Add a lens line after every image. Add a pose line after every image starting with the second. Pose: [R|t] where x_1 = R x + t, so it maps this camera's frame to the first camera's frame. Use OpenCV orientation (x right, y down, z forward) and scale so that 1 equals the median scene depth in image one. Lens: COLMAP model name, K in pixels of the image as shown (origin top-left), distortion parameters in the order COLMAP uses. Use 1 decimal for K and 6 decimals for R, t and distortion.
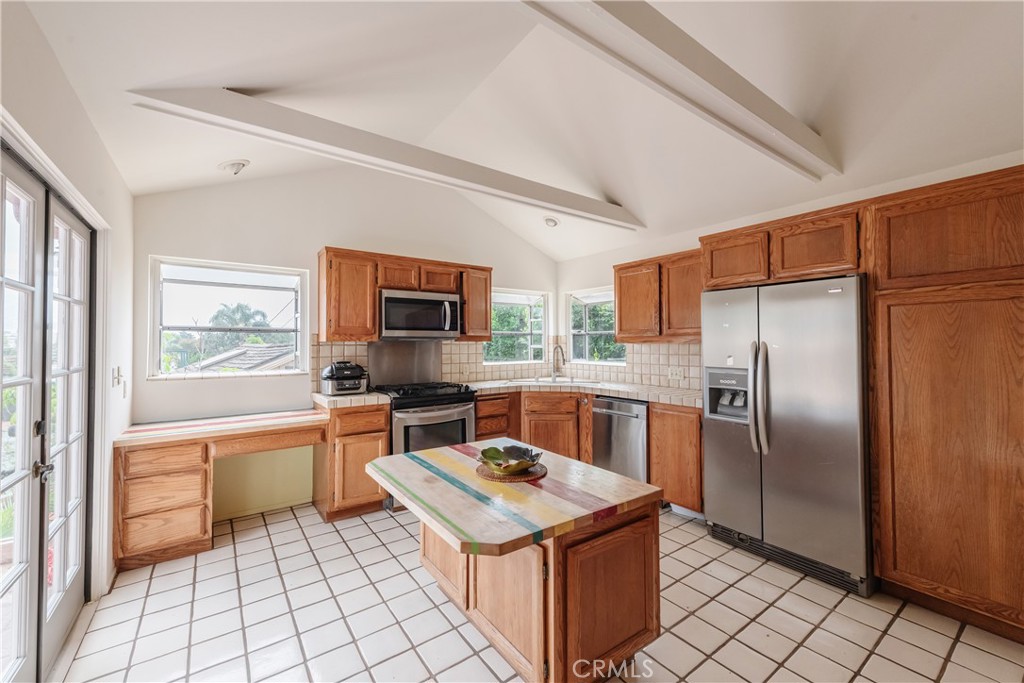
lens RADIAL K [[408.3, 0, 522.8], [0, 408.3, 341.6], [0, 0, 1]] dist [0.001205, -0.000071]
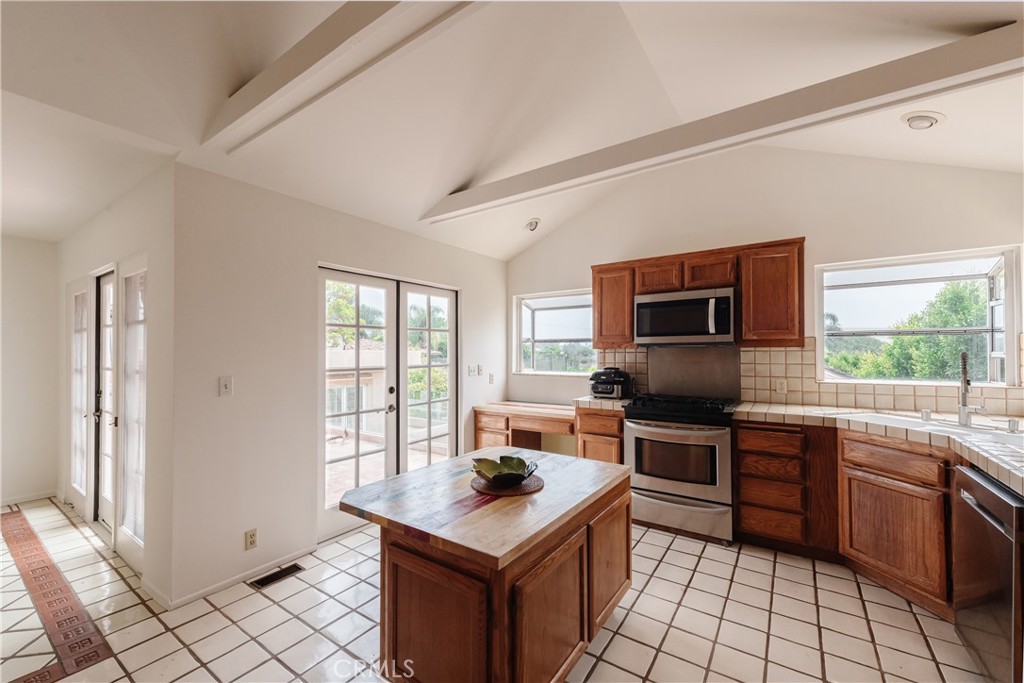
lens RADIAL K [[414.8, 0, 512.0], [0, 414.8, 341.5], [0, 0, 1]] dist [0.002130, 0.000104]
pose [[0.312530, -0.023415, -0.949619, 0.473844], [0.008106, 0.999725, -0.021983, 0.002059], [0.949873, -0.000828, 0.312634, 0.366119]]
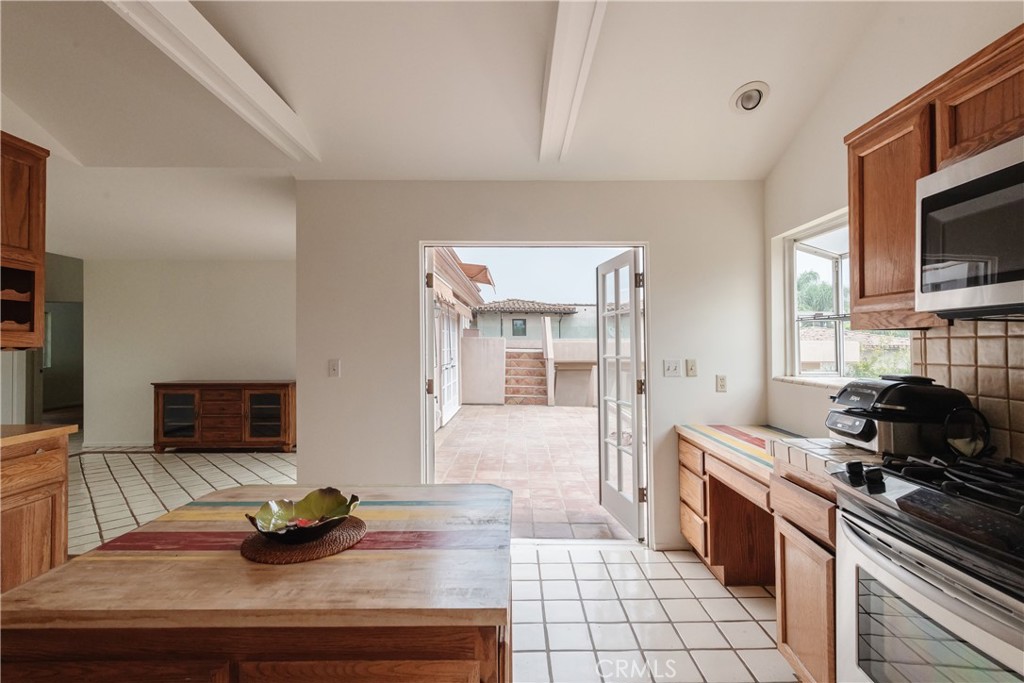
lens RADIAL K [[470.2, 0, 512.0], [0, 470.2, 341.5], [0, 0, 1]] dist [-0.001212, -0.000198]
pose [[-0.592859, -0.006443, -0.805280, 0.183837], [0.000588, 0.999964, -0.008434, 0.015277], [0.805306, -0.005474, -0.592834, 0.872146]]
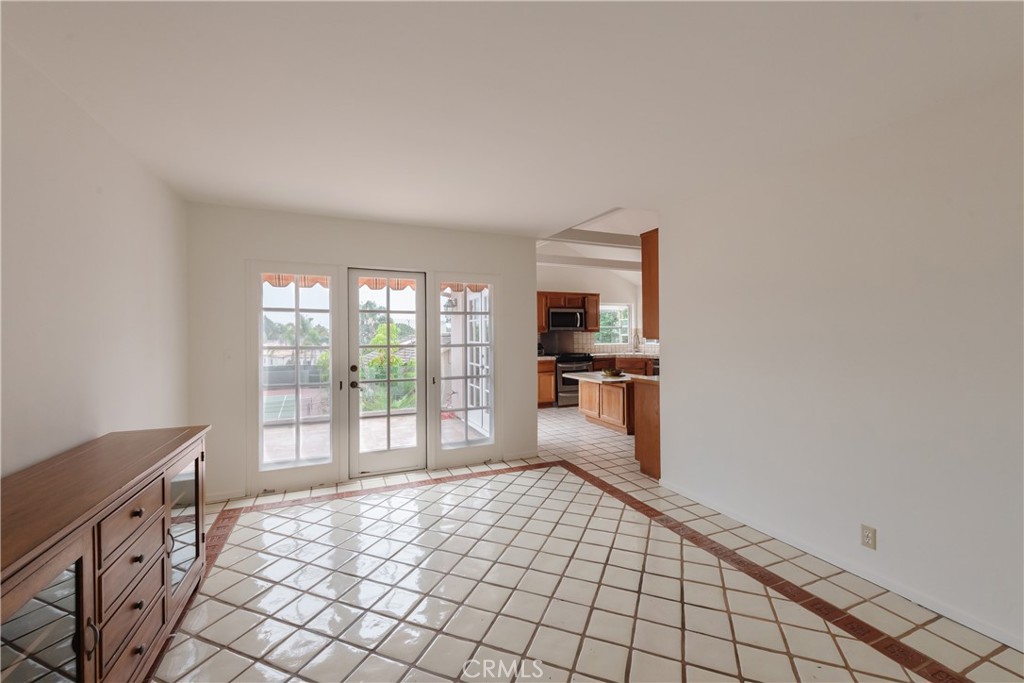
lens RADIAL K [[407.4, 0, 513.6], [0, 407.4, 334.2], [0, 0, 1]] dist [0.011553, 0.000010]
pose [[0.970810, -0.002481, -0.239837, -0.010300], [0.003705, 0.999982, 0.004654, -0.001316], [0.239821, -0.005406, 0.970802, -1.061856]]
